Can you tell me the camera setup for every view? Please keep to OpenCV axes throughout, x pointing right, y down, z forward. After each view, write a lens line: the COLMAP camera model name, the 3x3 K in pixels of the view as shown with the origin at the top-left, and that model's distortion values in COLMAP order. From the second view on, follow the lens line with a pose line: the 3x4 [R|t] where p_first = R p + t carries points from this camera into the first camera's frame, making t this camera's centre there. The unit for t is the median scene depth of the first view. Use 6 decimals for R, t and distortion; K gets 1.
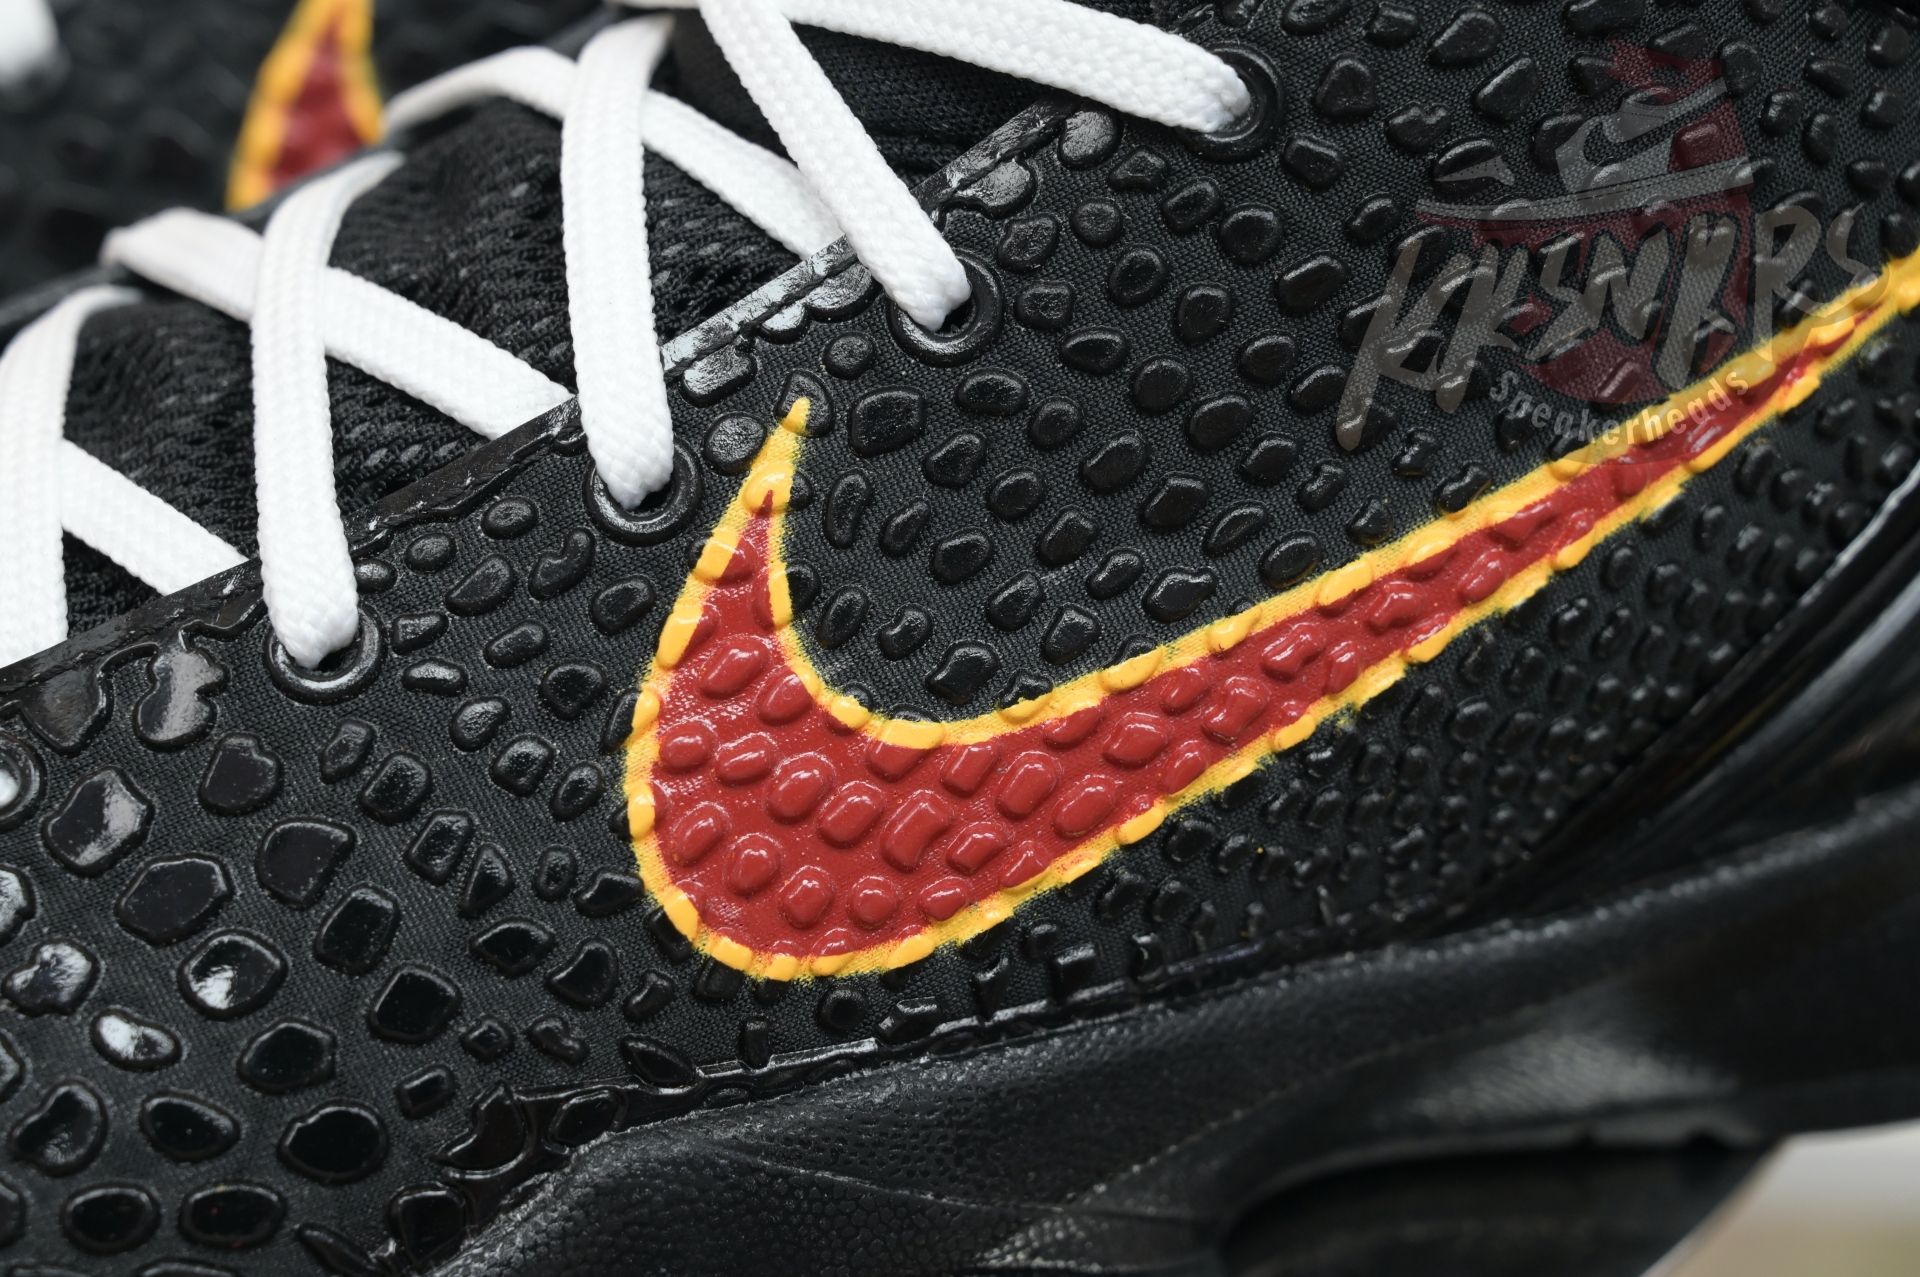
lens RADIAL K [[3904.7, 0, 960.0], [0, 3904.7, 638.5], [0, 0, 1]] dist [-0.041258, 0.526995]
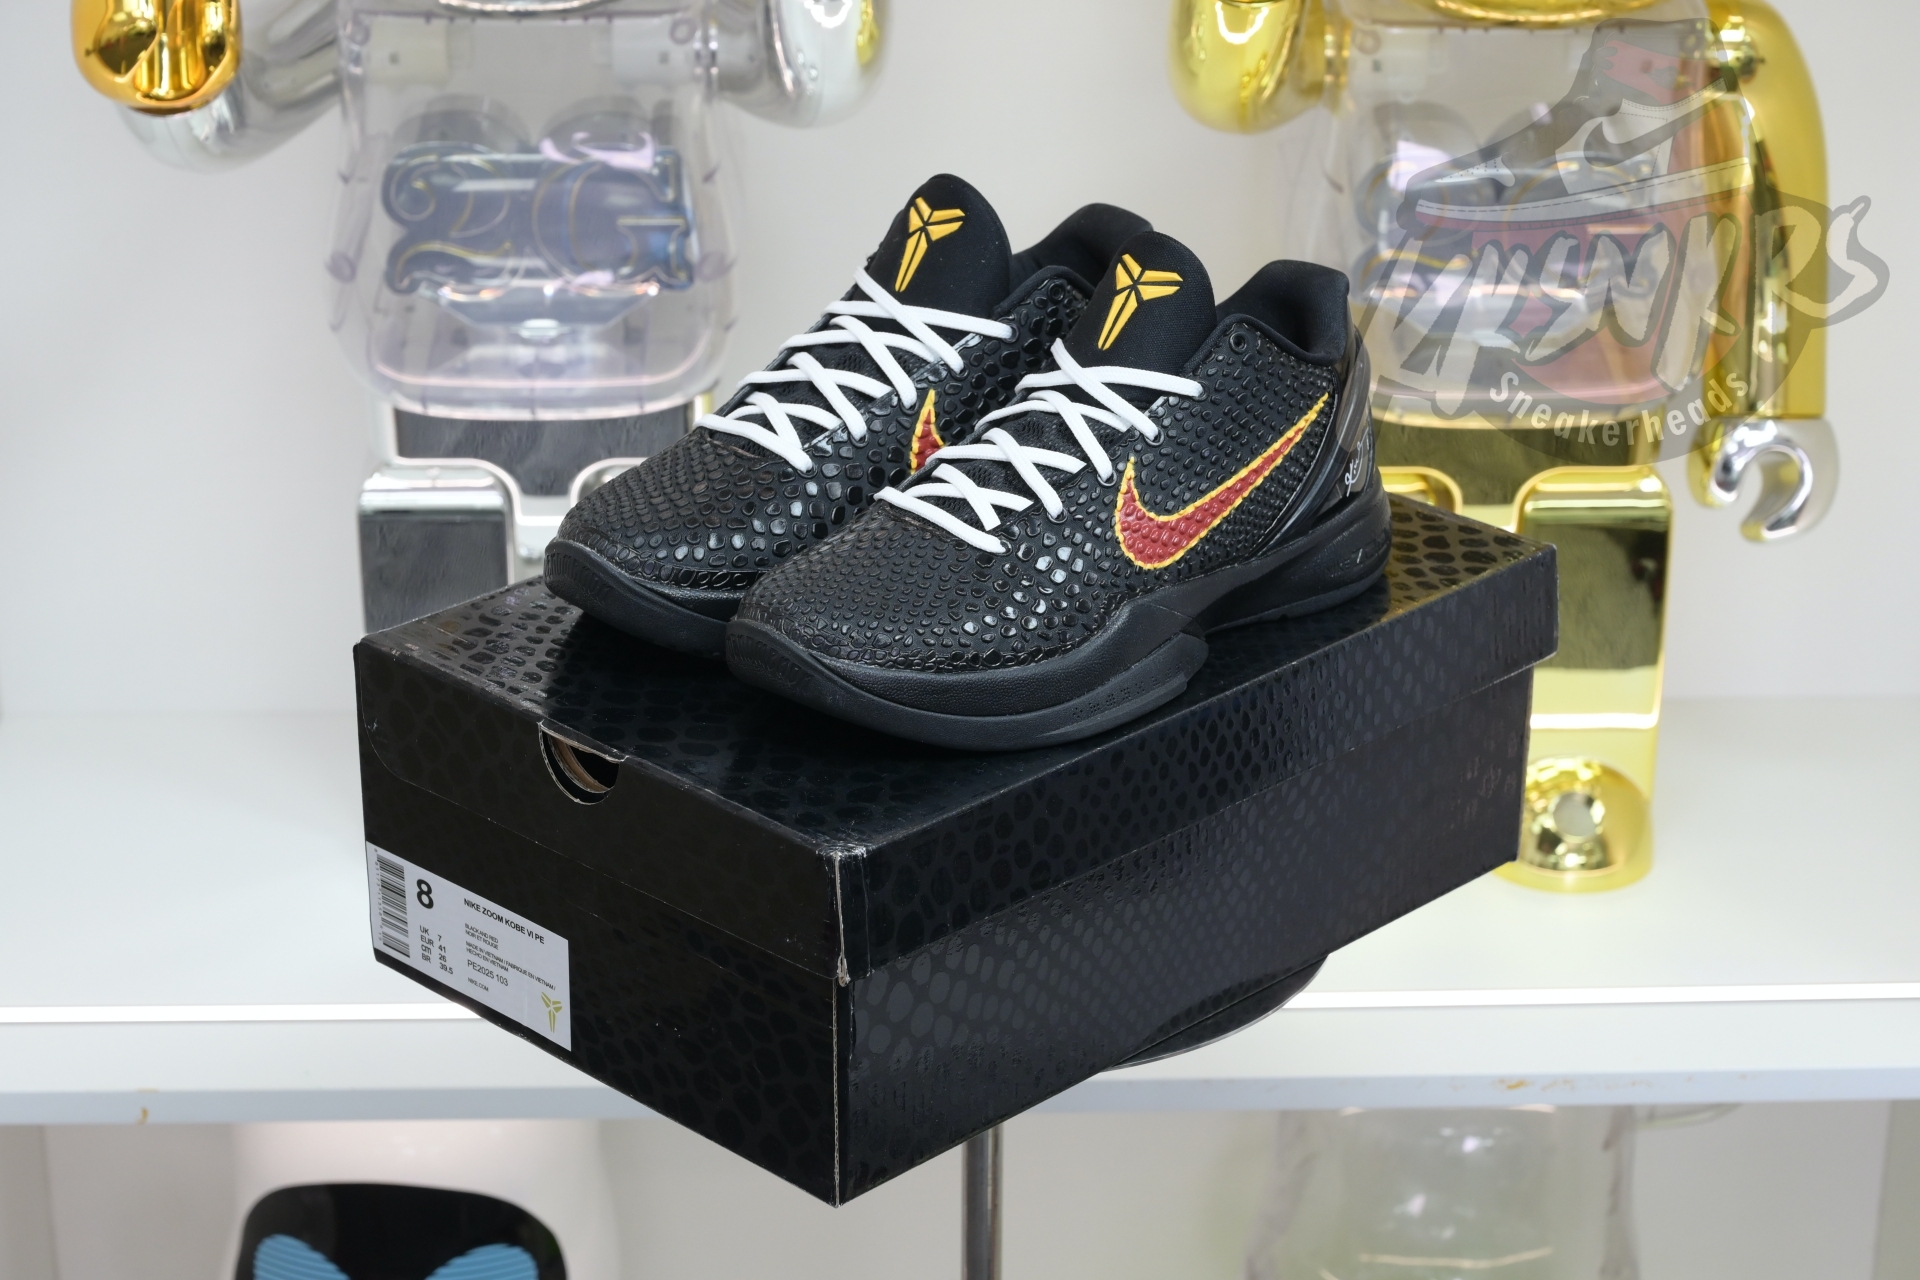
lens RADIAL K [[3904.7, 0, 960.0], [0, 3904.7, 640.0], [0, 0, 1]] dist [-0.041258, 0.526995]
pose [[0.931724, -0.129487, 0.339298, -1.995967], [0.168287, 0.981854, -0.087415, 0.576444], [-0.321823, 0.138546, 0.936608, -3.640455]]
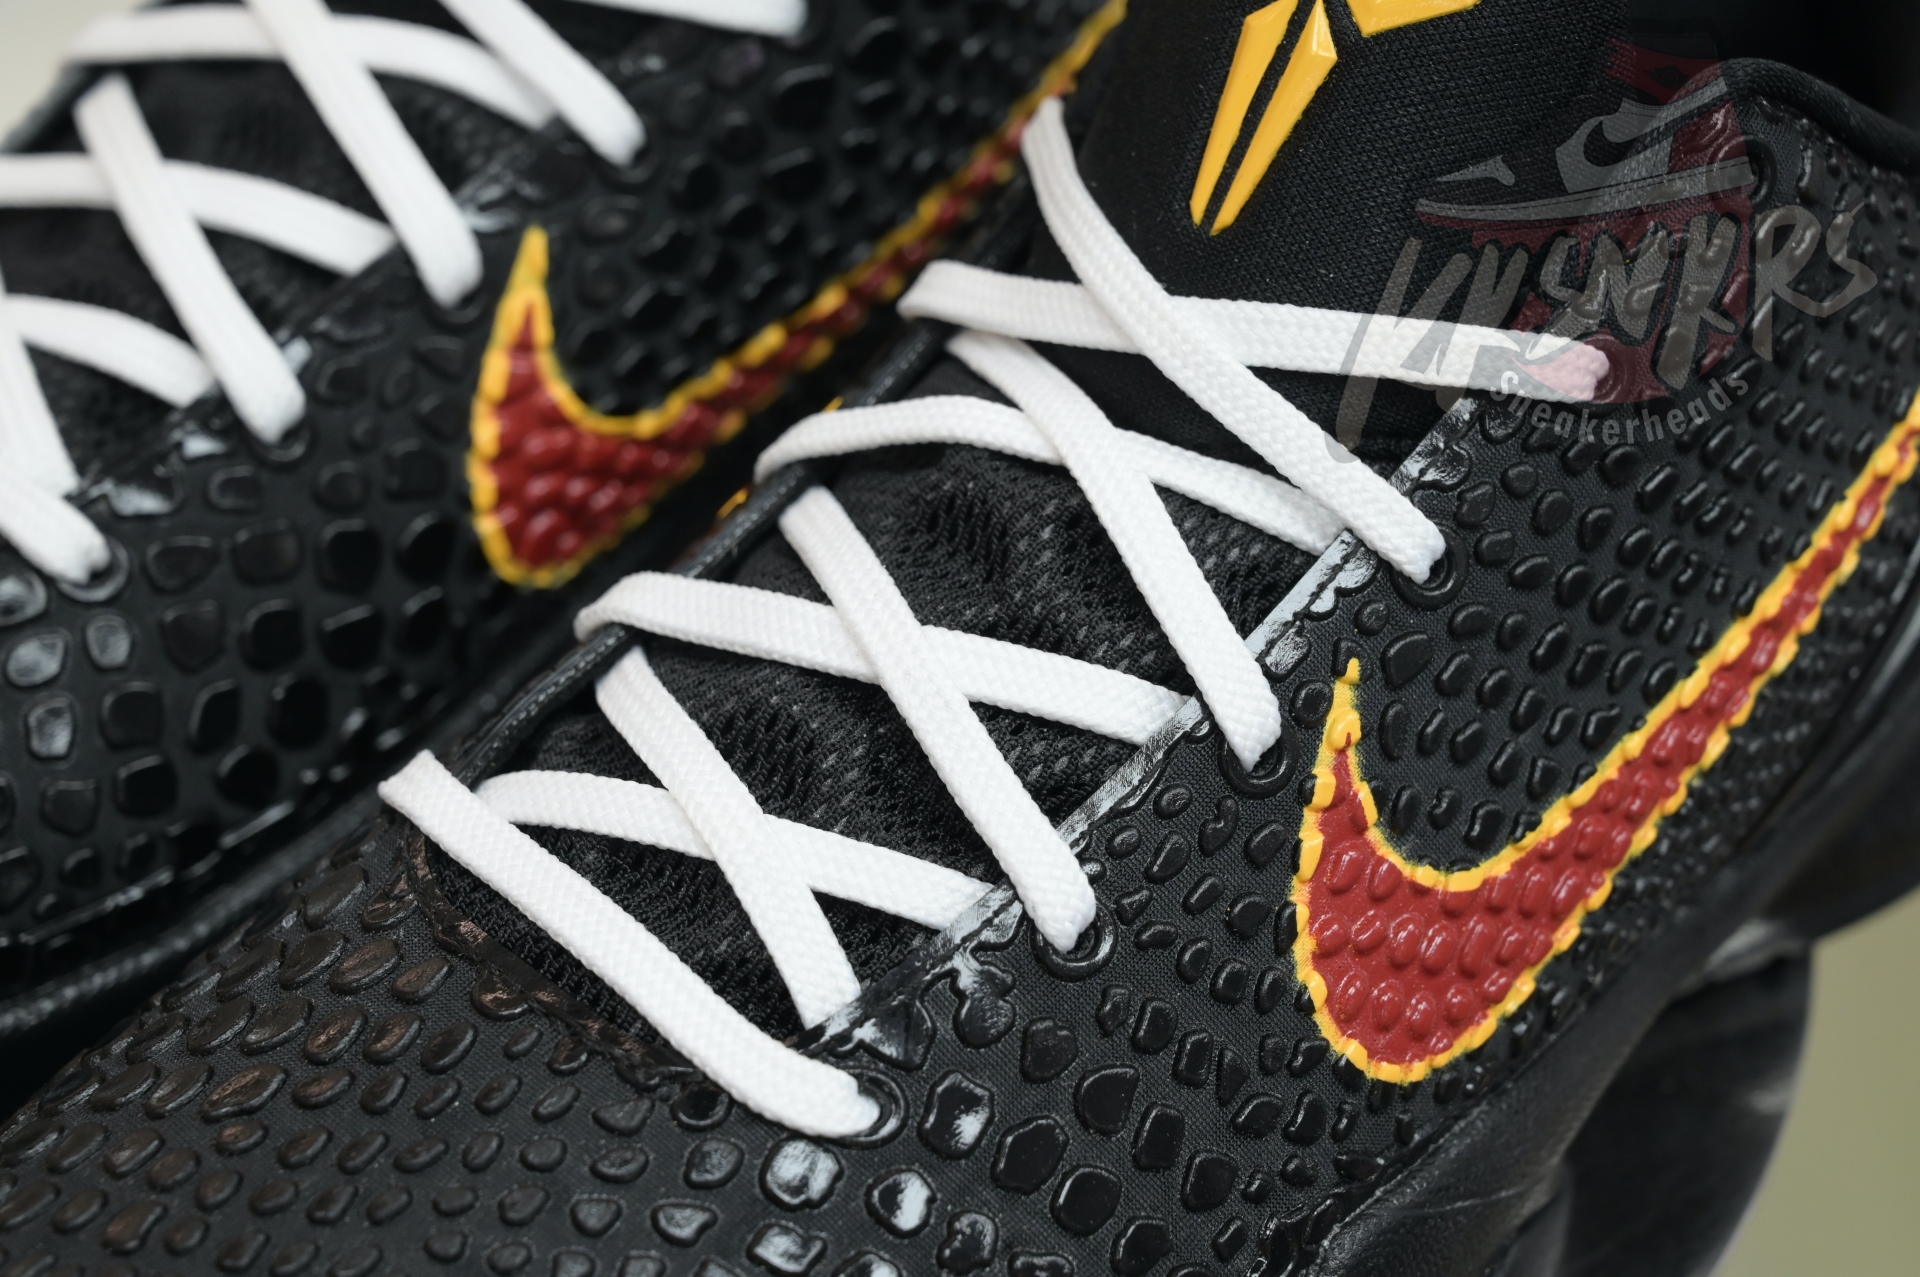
lens RADIAL K [[3904.7, 0, 960.0], [0, 3904.7, 638.5], [0, 0, 1]] dist [-0.041258, 0.526995]
pose [[0.910845, -0.235373, 0.339059, -0.606569], [0.192485, 0.968899, 0.155514, -0.298517], [-0.365117, -0.076385, 0.927823, -0.180263]]
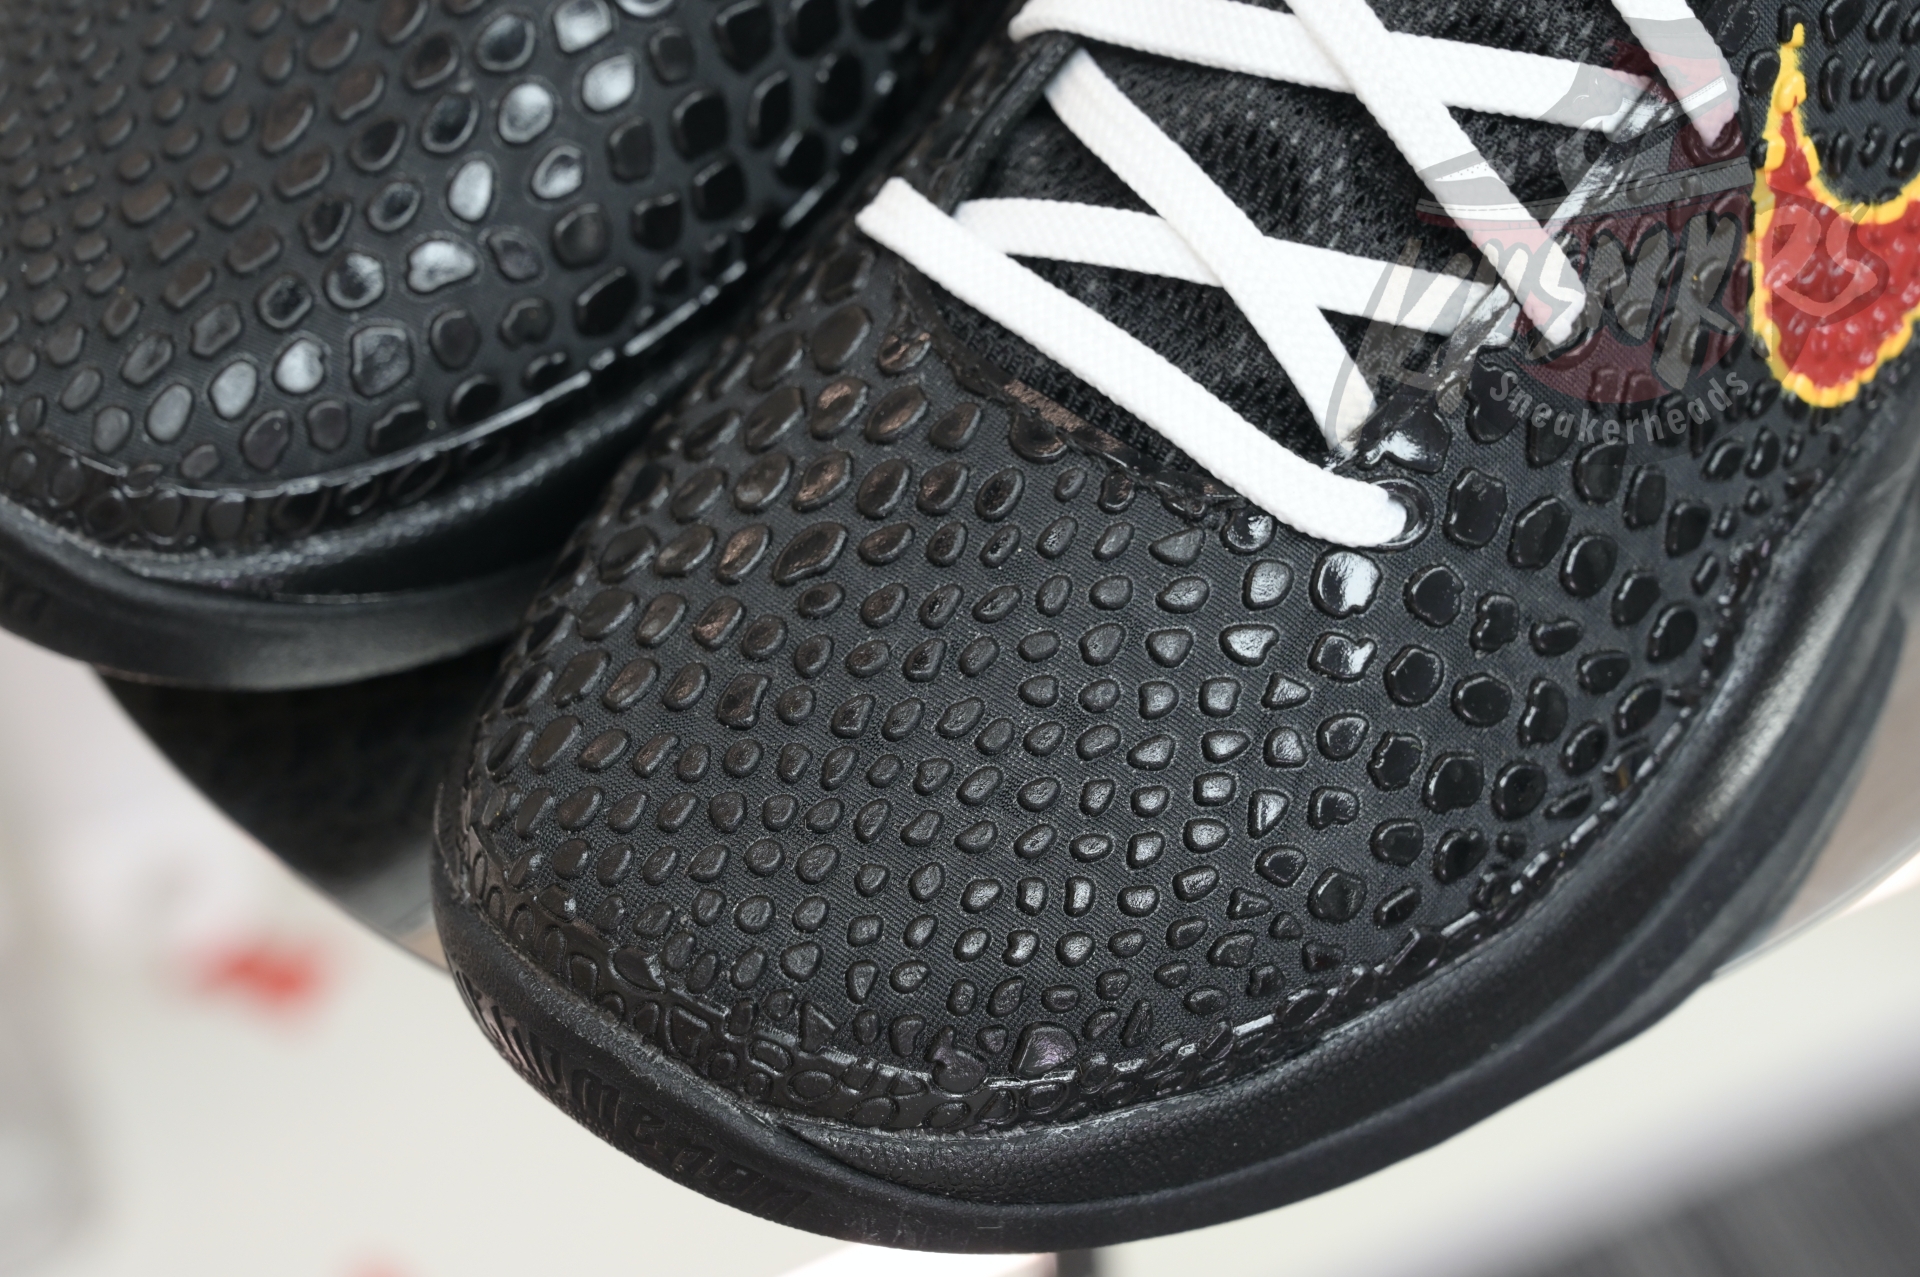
lens RADIAL K [[3904.7, 0, 960.0], [0, 3904.7, 638.5], [0, 0, 1]] dist [-0.041258, 0.526995]
pose [[0.852373, -0.428480, 0.299774, -0.797490], [0.253777, 0.840163, 0.479295, -0.613966], [-0.457228, -0.332463, 0.824871, -0.078045]]
